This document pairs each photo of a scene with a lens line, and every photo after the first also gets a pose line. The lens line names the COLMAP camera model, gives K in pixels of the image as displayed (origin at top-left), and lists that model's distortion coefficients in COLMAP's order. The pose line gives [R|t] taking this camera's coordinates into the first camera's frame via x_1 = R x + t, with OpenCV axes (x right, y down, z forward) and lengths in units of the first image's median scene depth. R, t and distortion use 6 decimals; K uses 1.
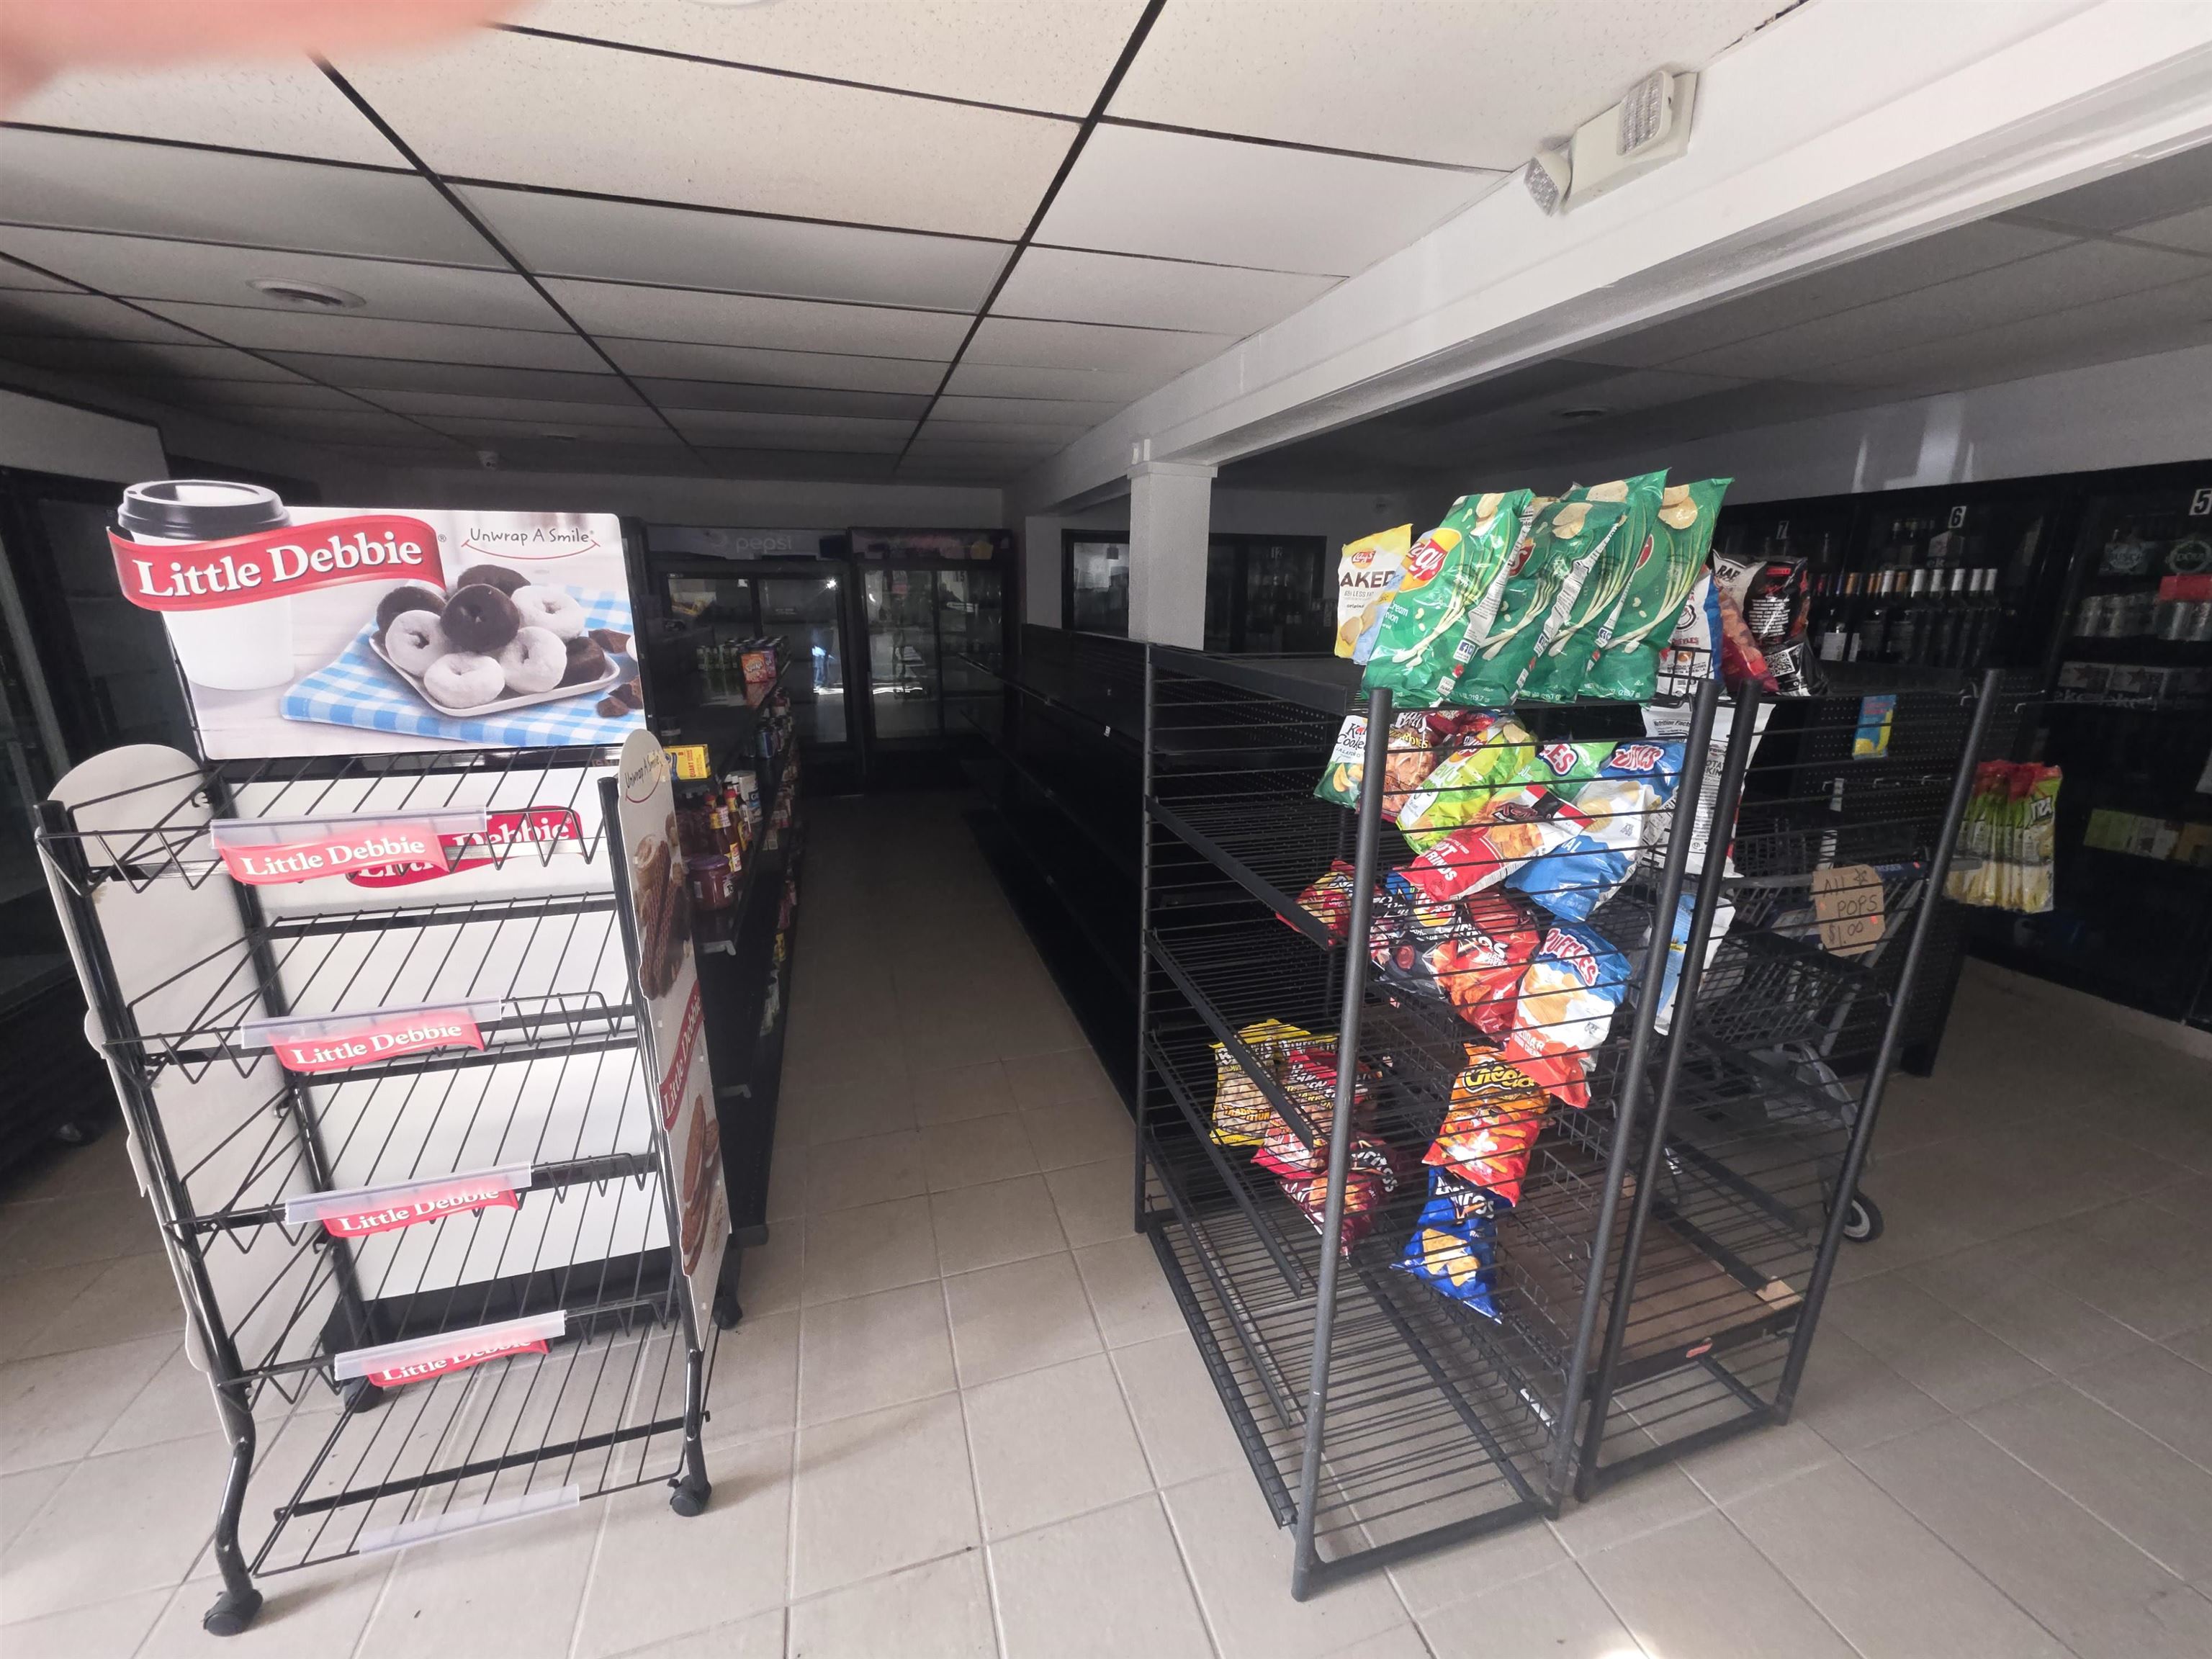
lens RADIAL K [[885.8, 0, 1109.5], [0, 885.8, 830.2], [0, 0, 1]] dist [0.003610, -0.000414]
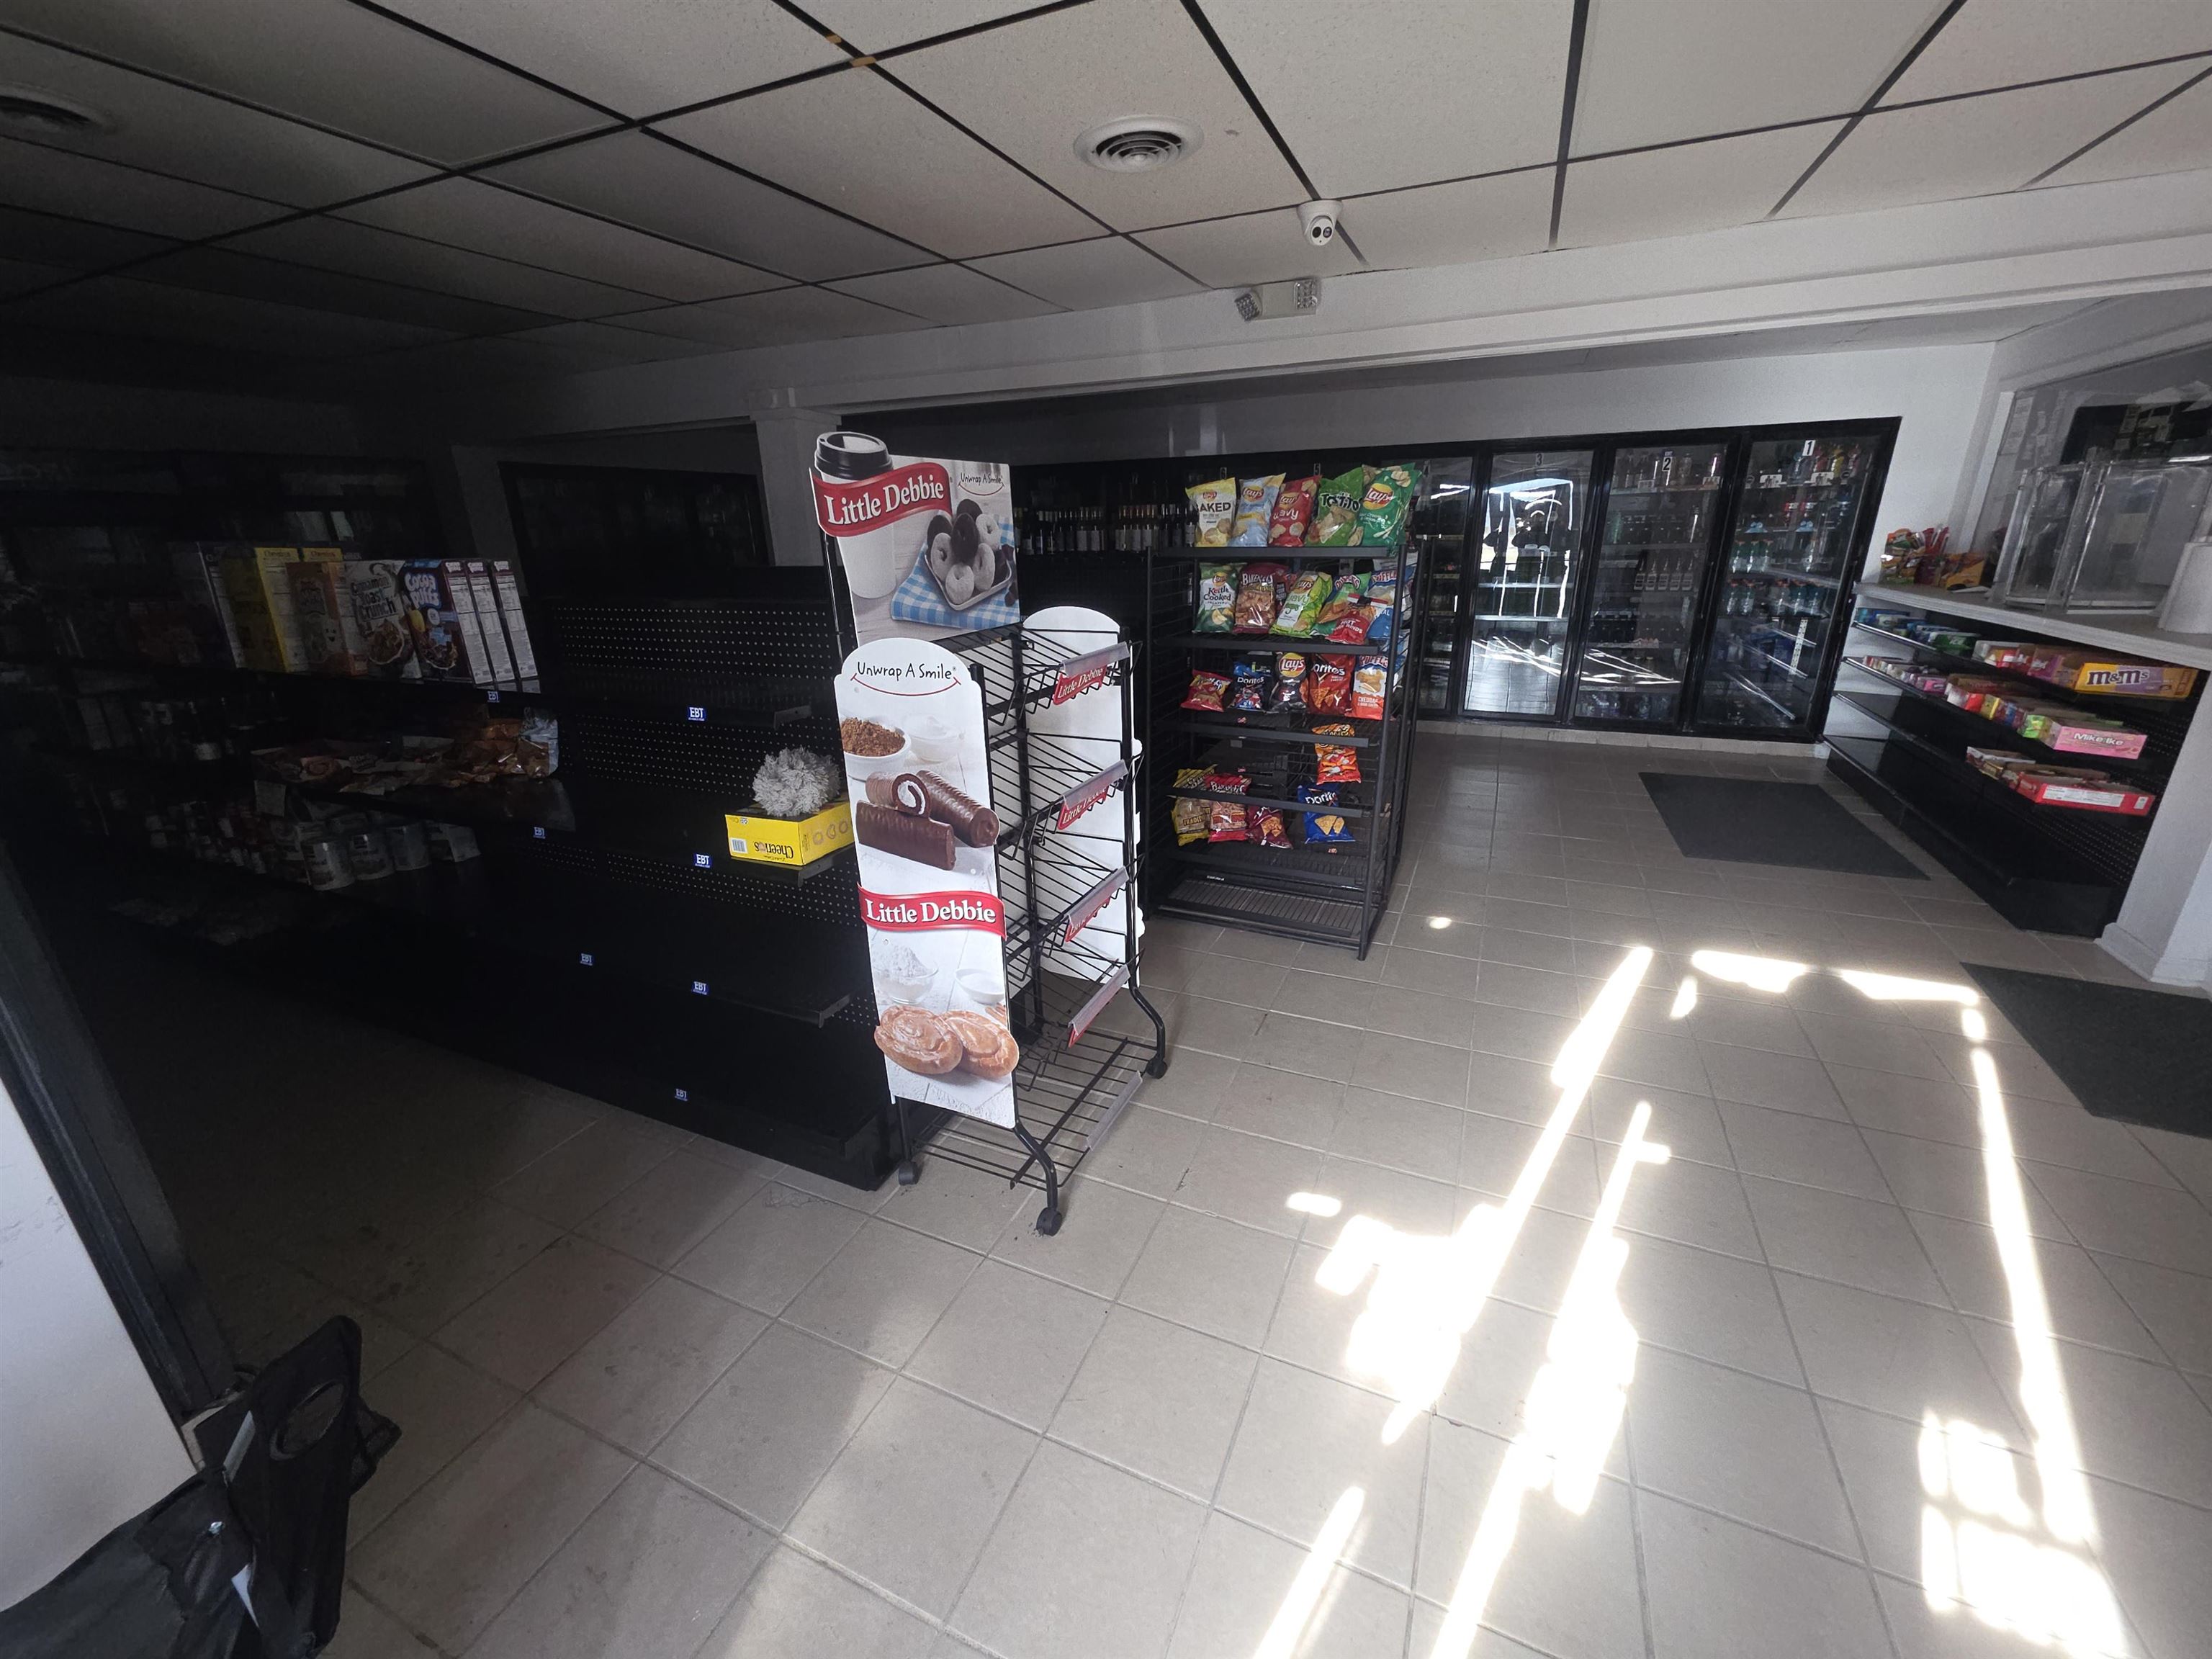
lens RADIAL K [[885.8, 0, 1104.7], [0, 885.8, 830.9], [0, 0, 1]] dist [0.003610, -0.000414]
pose [[0.654475, -0.265676, 0.707869, -1.722327], [0.220485, 0.962602, 0.157428, 0.038566], [-0.723221, 0.053041, 0.688577, -0.111235]]
